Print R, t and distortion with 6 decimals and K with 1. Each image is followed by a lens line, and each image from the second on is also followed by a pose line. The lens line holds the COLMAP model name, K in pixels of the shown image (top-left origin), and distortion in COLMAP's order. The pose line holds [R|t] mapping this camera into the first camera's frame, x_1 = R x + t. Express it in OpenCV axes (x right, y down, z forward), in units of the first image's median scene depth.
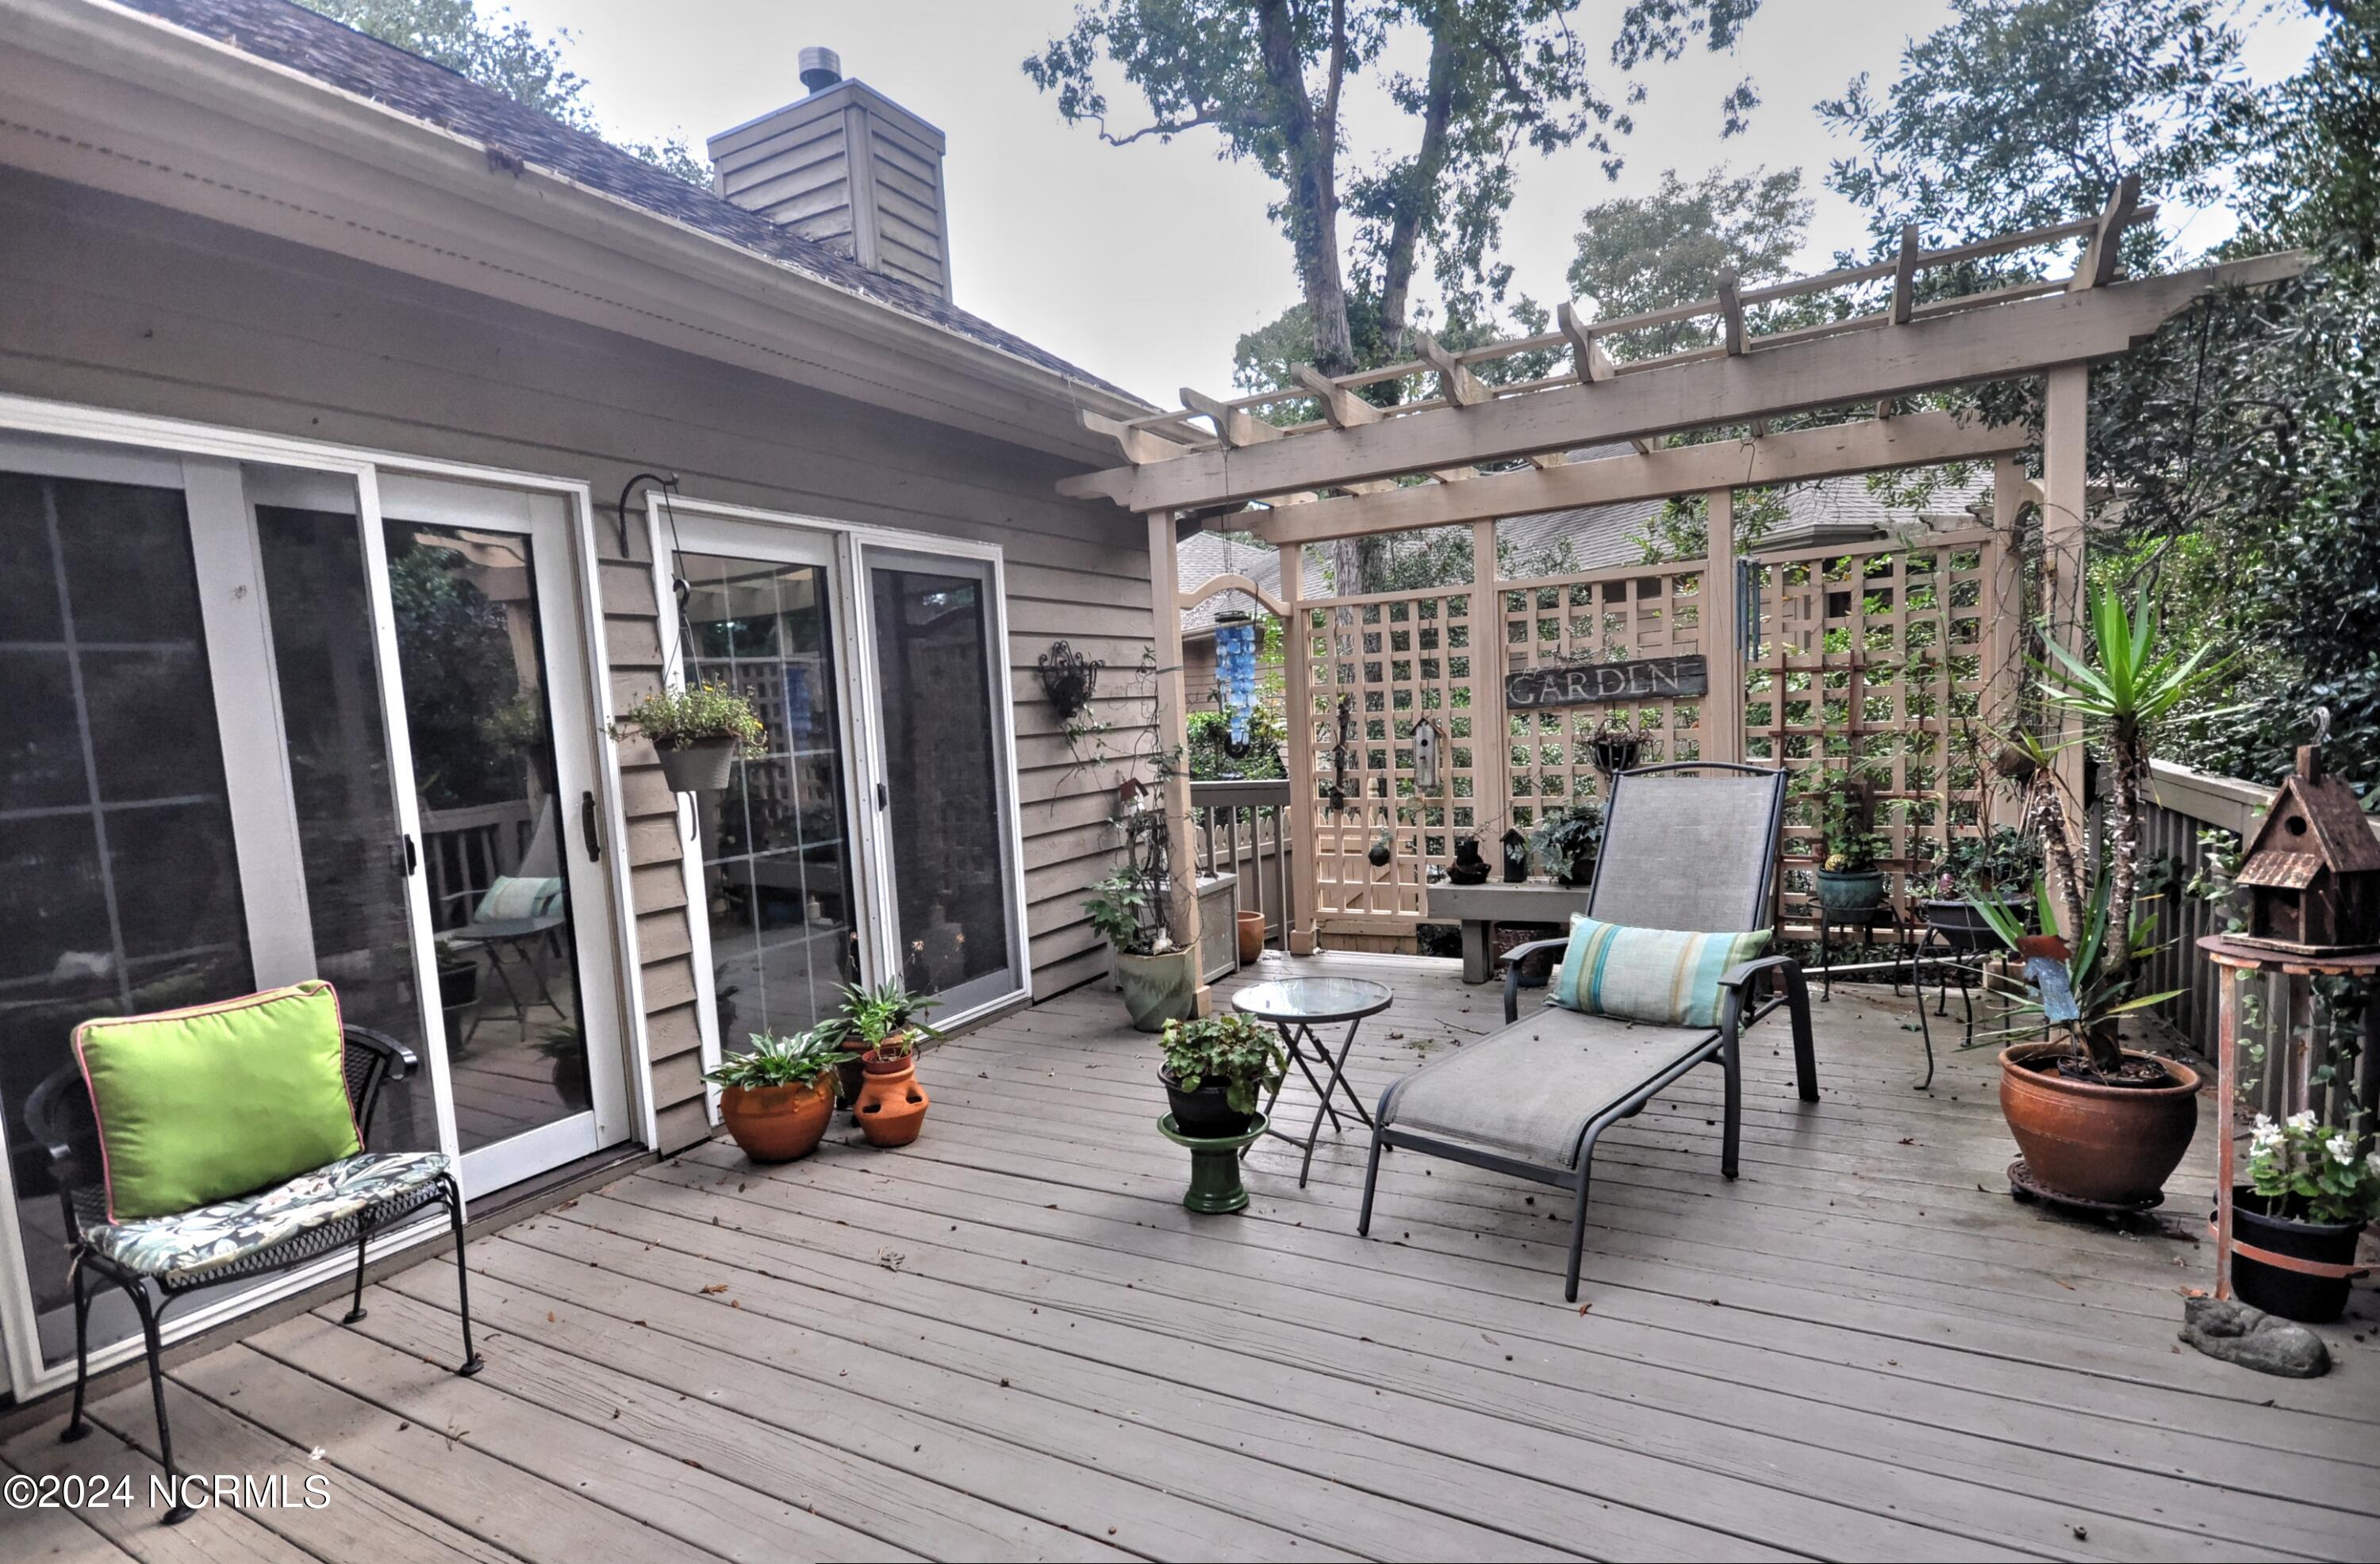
lens RADIAL K [[1140.0, 0, 1195.5], [0, 1140.0, 826.0], [0, 0, 1]] dist [-0.002861, -0.000290]
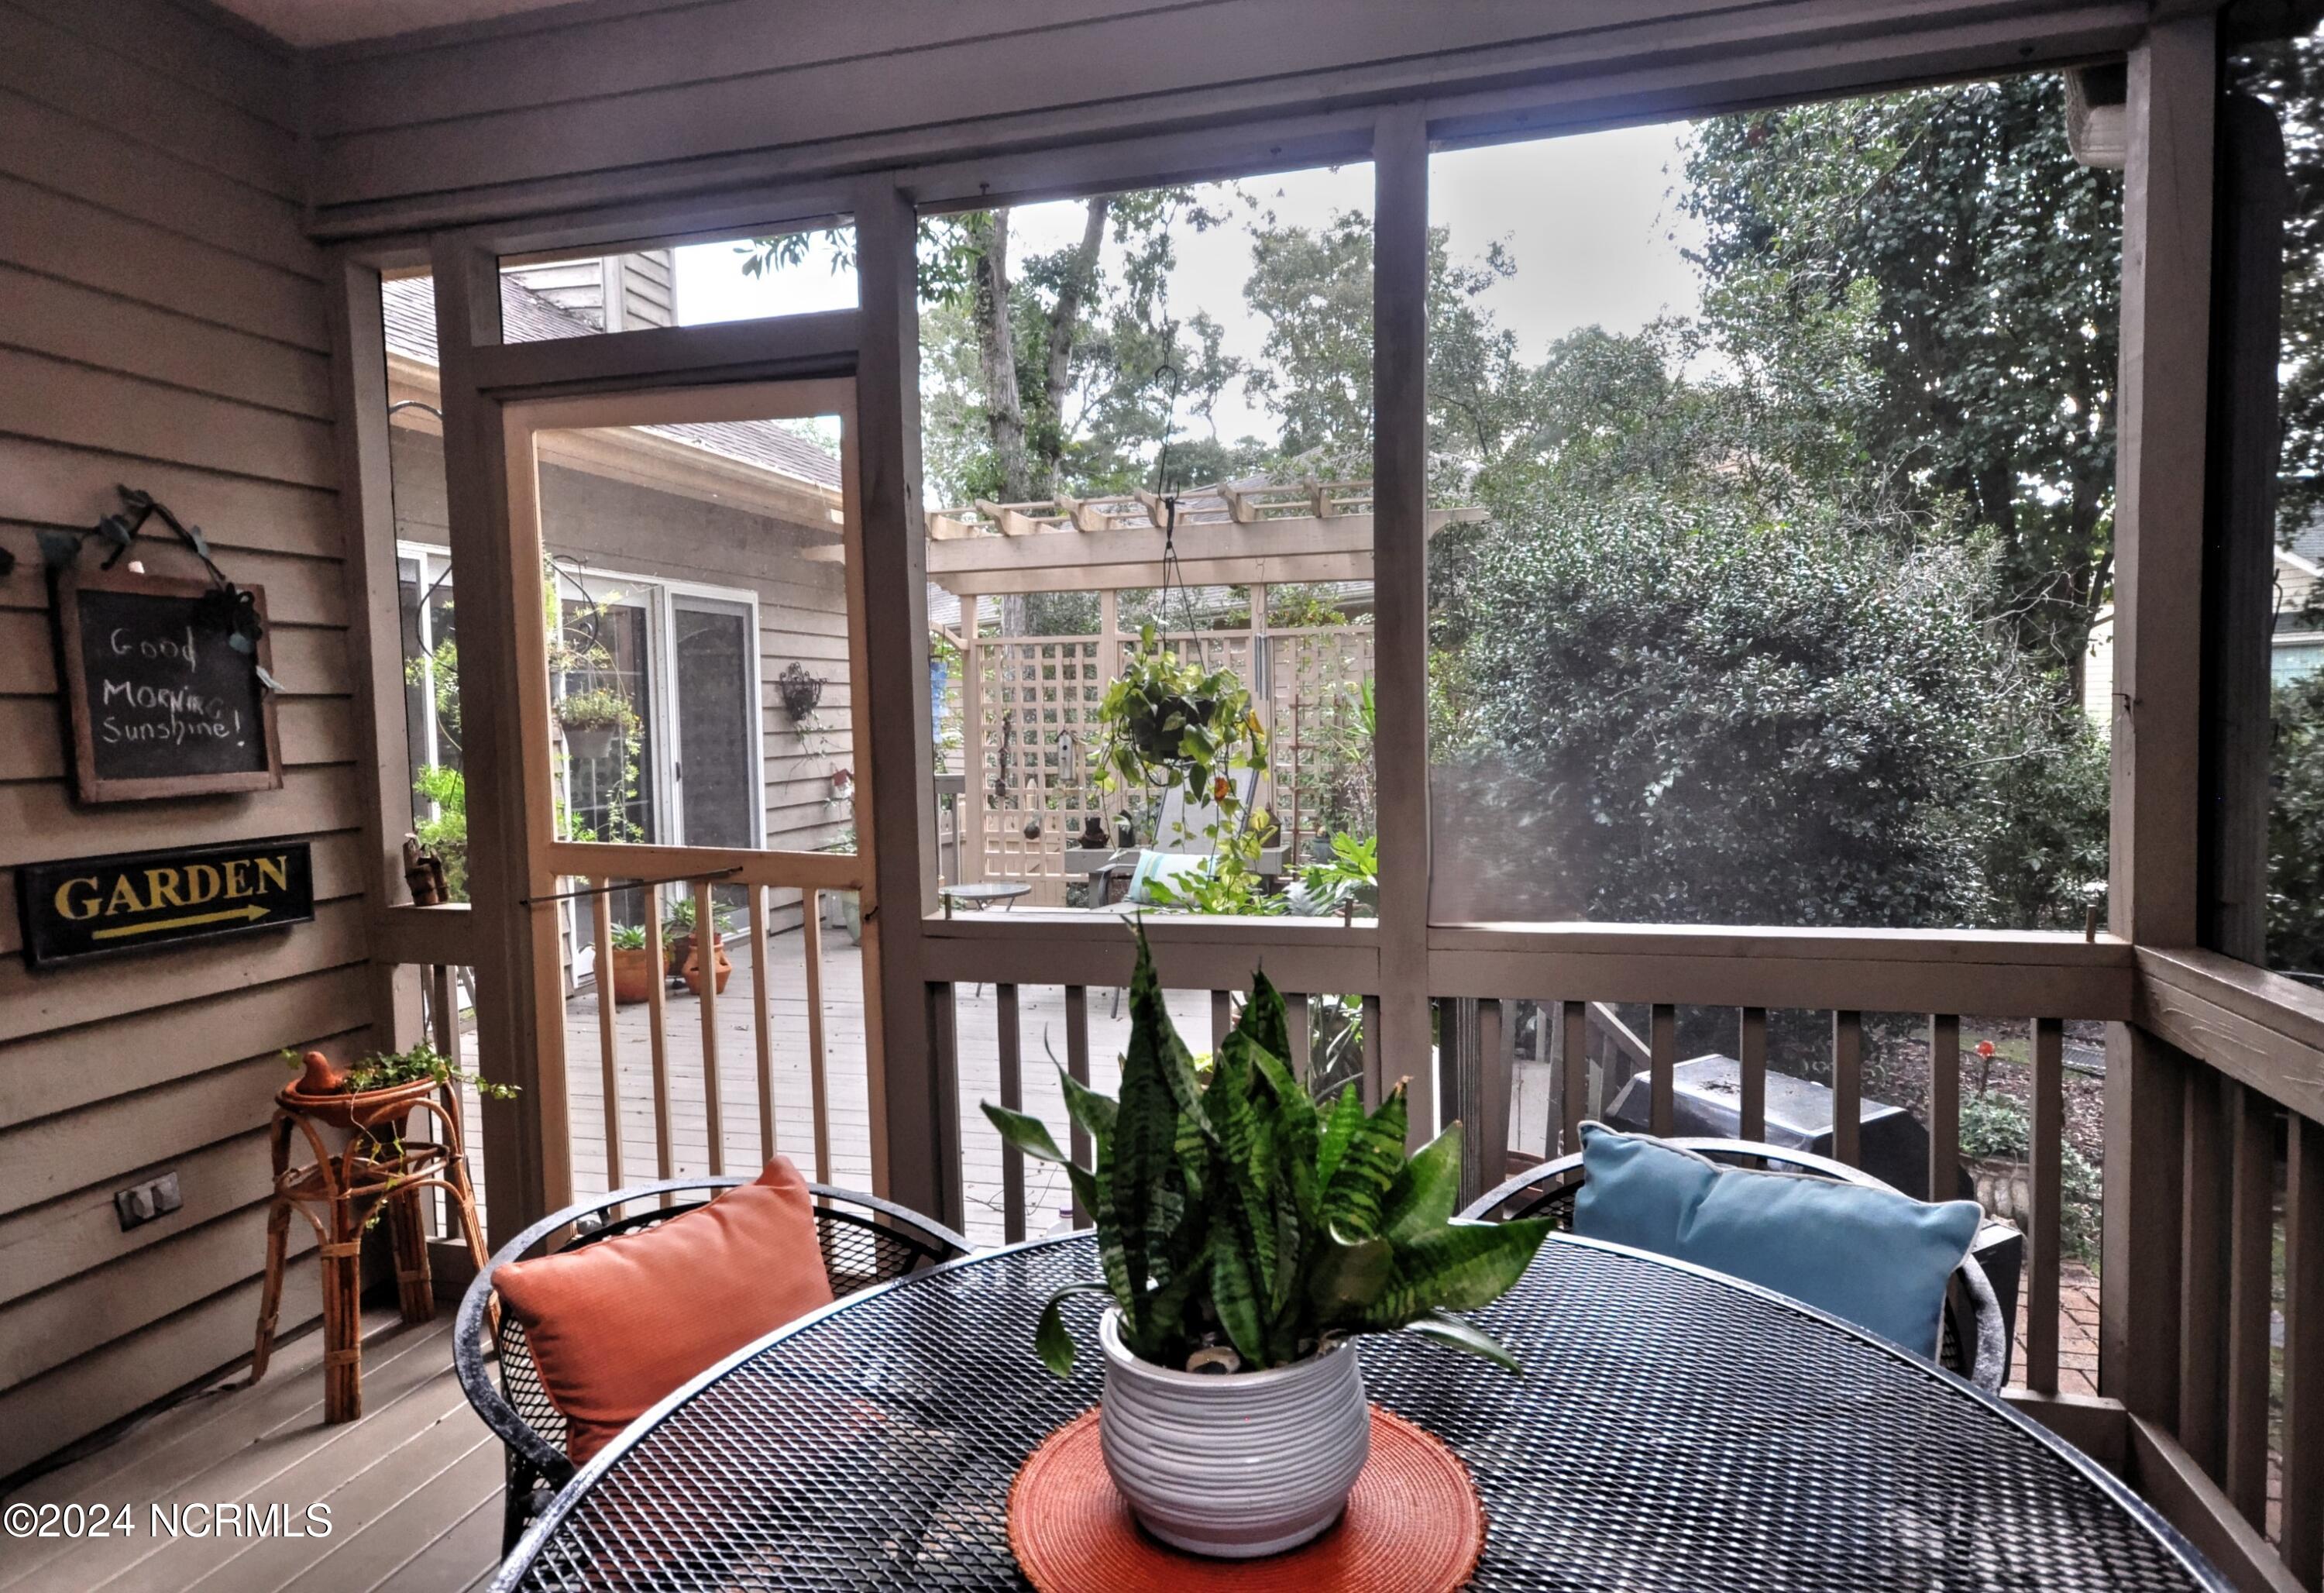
lens RADIAL K [[1413.2, 0, 1167.7], [0, 1413.2, 801.0], [0, 0, 1]] dist [-0.058567, -0.000387]
pose [[0.970452, 0.022157, 0.240274, -0.085407], [-0.010998, 0.998802, -0.047687, 0.070082], [-0.241042, 0.043635, 0.969533, -0.667806]]
